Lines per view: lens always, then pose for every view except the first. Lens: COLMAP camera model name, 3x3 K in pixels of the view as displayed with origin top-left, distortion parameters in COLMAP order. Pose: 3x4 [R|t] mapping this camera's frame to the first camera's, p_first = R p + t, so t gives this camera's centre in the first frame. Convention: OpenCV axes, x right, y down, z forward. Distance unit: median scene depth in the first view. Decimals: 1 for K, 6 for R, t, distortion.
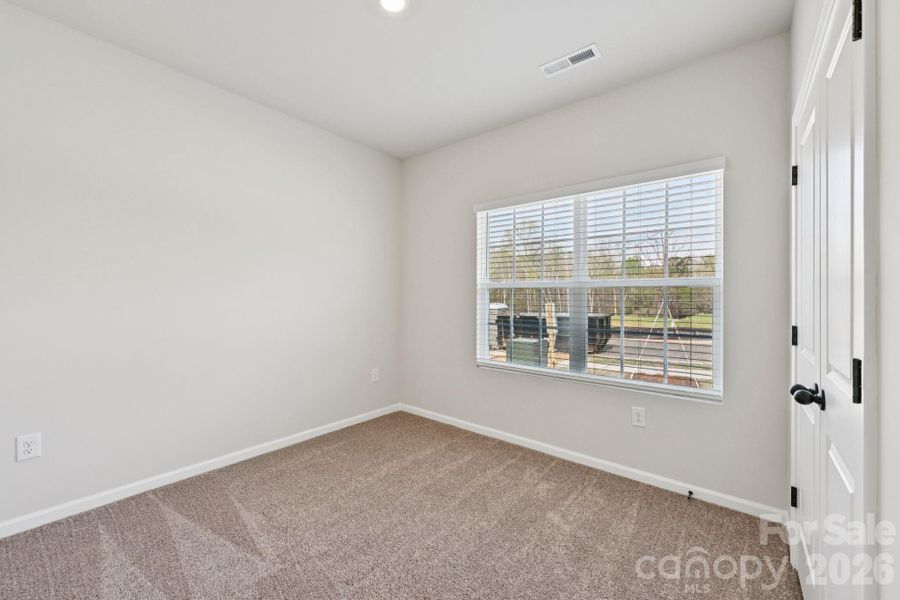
lens RADIAL K [[357.4, 0, 451.3], [0, 357.4, 296.8], [0, 0, 1]] dist [0.000781, 0.000080]
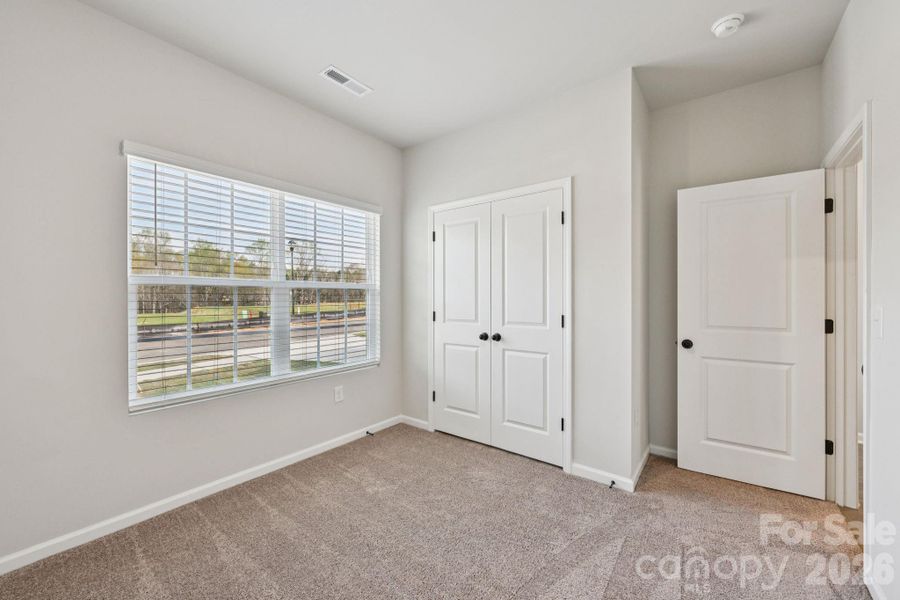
lens RADIAL K [[357.4, 0, 451.3], [0, 357.4, 296.8], [0, 0, 1]] dist [0.000781, 0.000080]
pose [[-0.025918, -0.008865, 0.999625, -0.685251], [-0.008612, 0.999926, 0.008645, -0.014342], [-0.999627, -0.008384, -0.025993, 0.617748]]
